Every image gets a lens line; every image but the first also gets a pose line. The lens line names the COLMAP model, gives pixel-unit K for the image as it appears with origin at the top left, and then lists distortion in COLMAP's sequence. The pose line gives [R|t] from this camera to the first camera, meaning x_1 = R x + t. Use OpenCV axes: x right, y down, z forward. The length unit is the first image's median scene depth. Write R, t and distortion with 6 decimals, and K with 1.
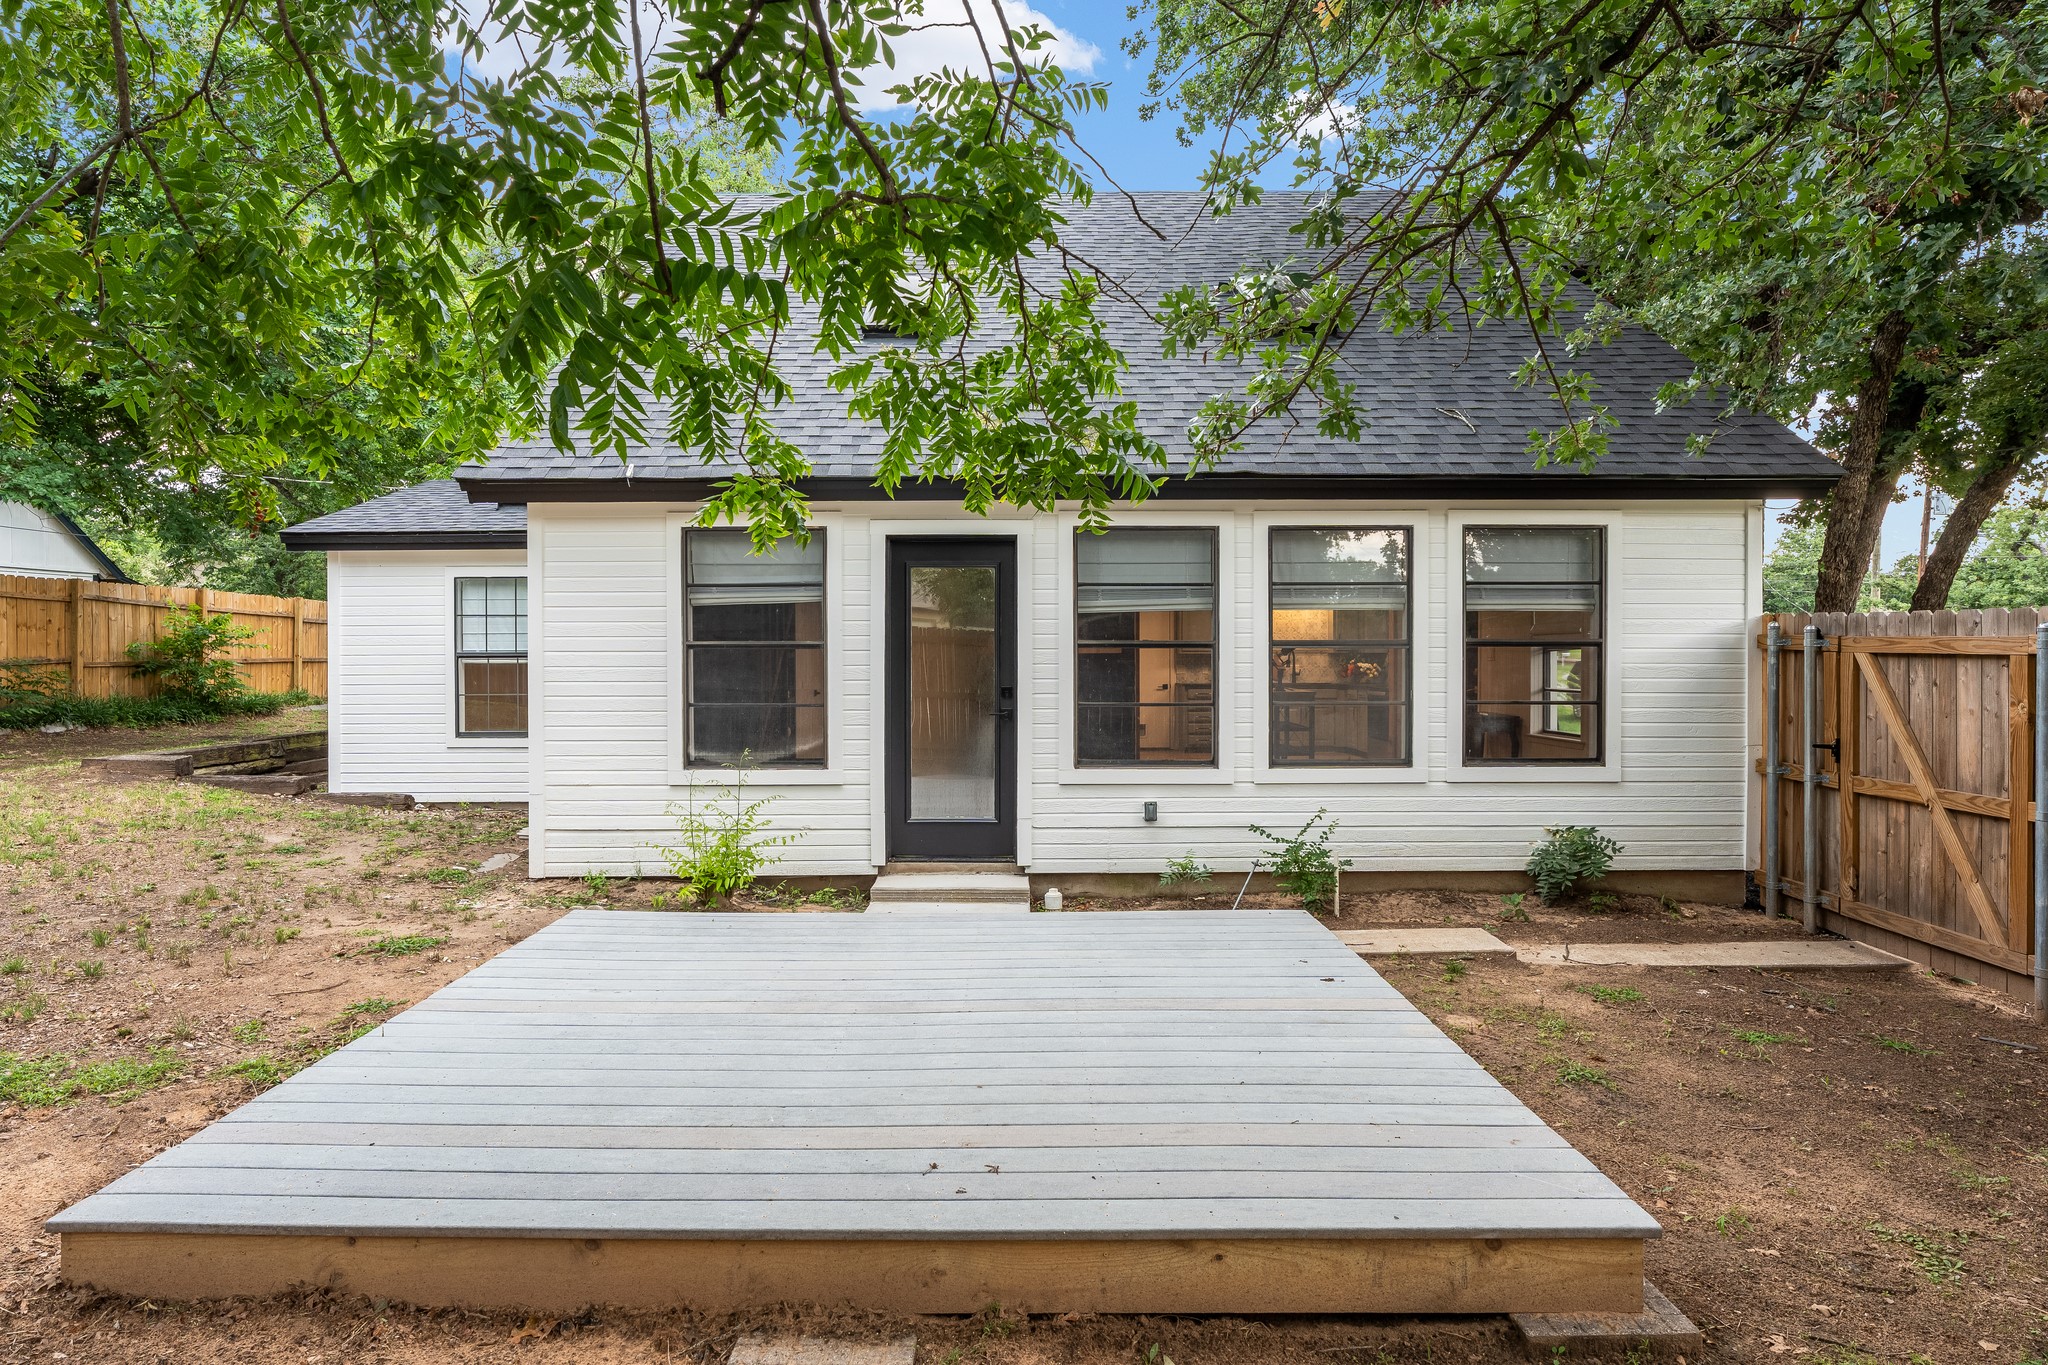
lens RADIAL K [[1165.3, 0, 1018.9], [0, 1165.3, 668.5], [0, 0, 1]] dist [-0.002054, 0.001468]
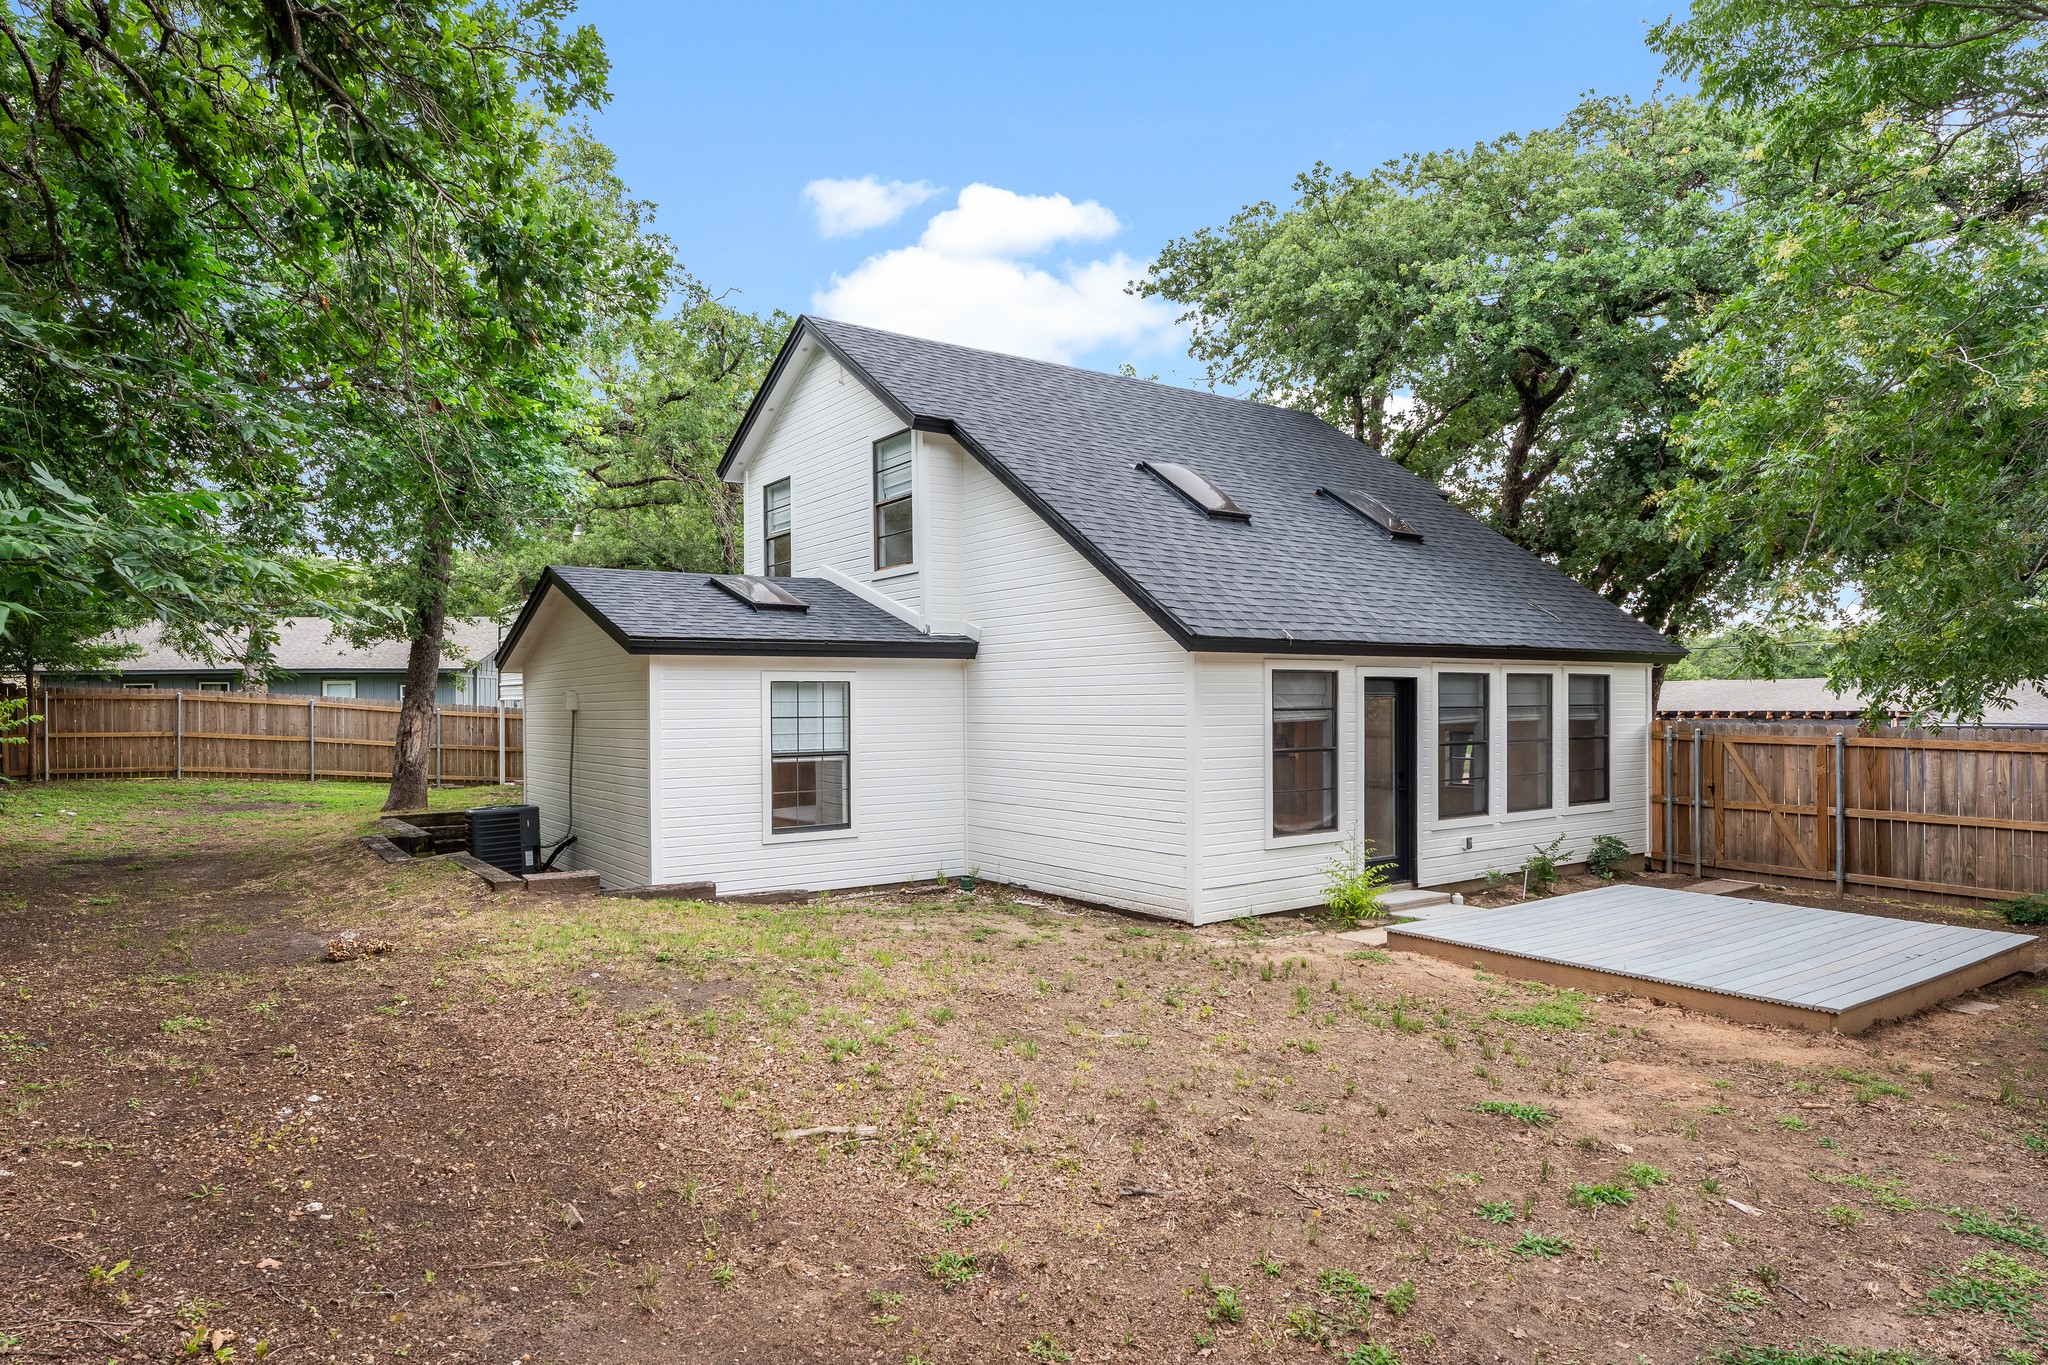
lens RADIAL K [[1165.3, 0, 1029.7], [0, 1165.3, 696.7], [0, 0, 1]] dist [-0.002054, 0.001468]
pose [[0.810238, 0.000315, 0.586101, -1.370903], [0.010709, 0.999825, -0.015343, -0.068460], [-0.586004, 0.018708, 0.810092, 0.013718]]
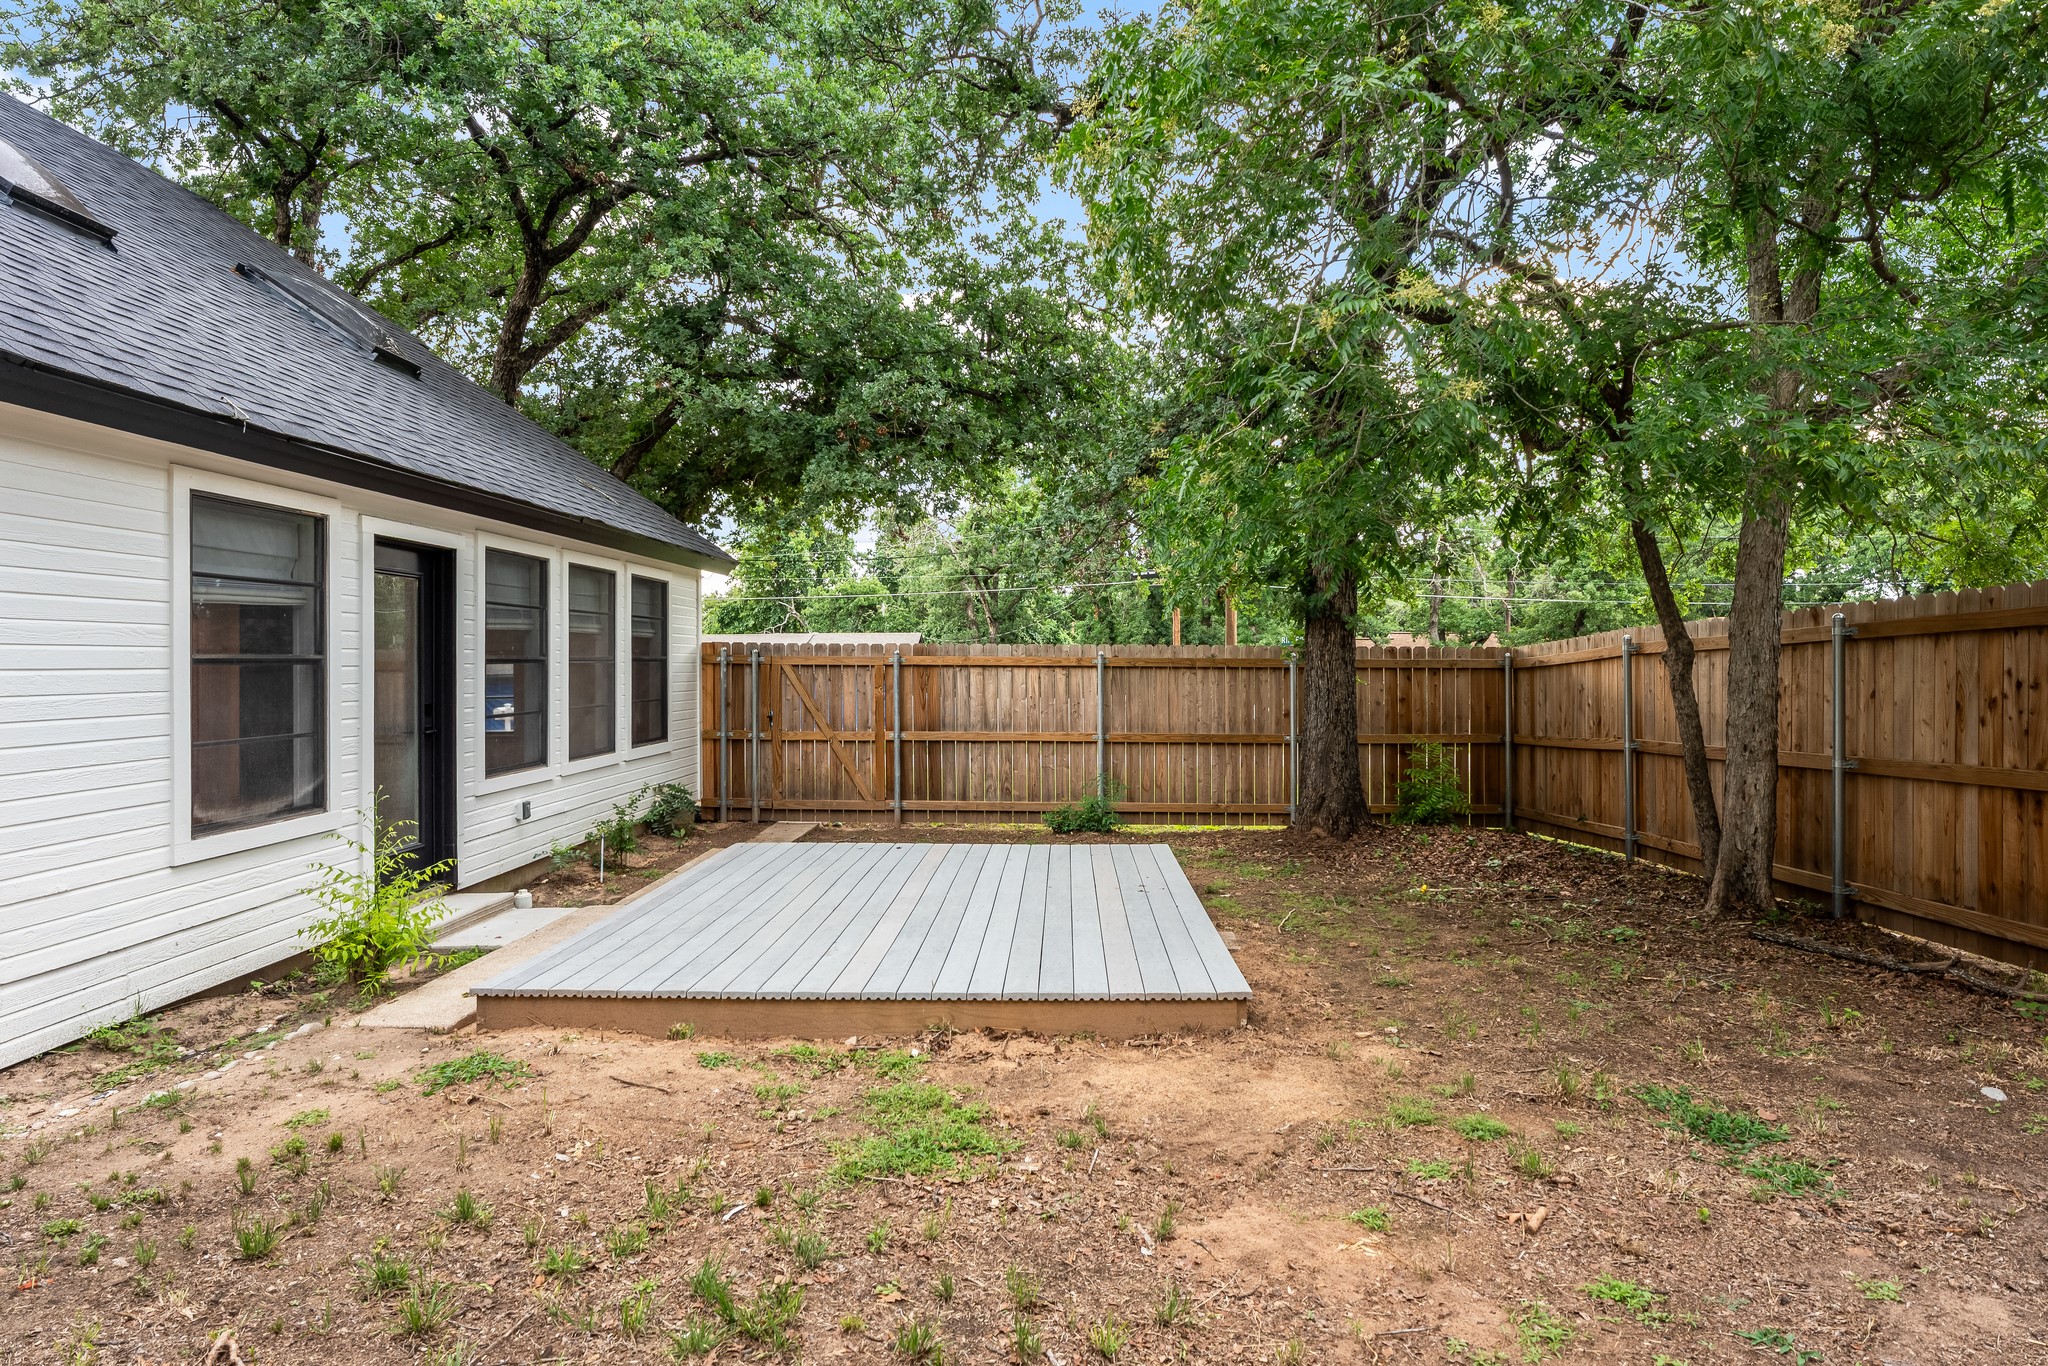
lens RADIAL K [[1116.6, 0, 999.5], [0, 1116.6, 653.5], [0, 0, 1]] dist [-0.002366, -0.000617]
pose [[0.054295, 0.008195, 0.998491, -0.921546], [0.020015, 0.999756, -0.009293, -0.007680], [-0.998324, 0.020489, 0.054118, 0.487179]]
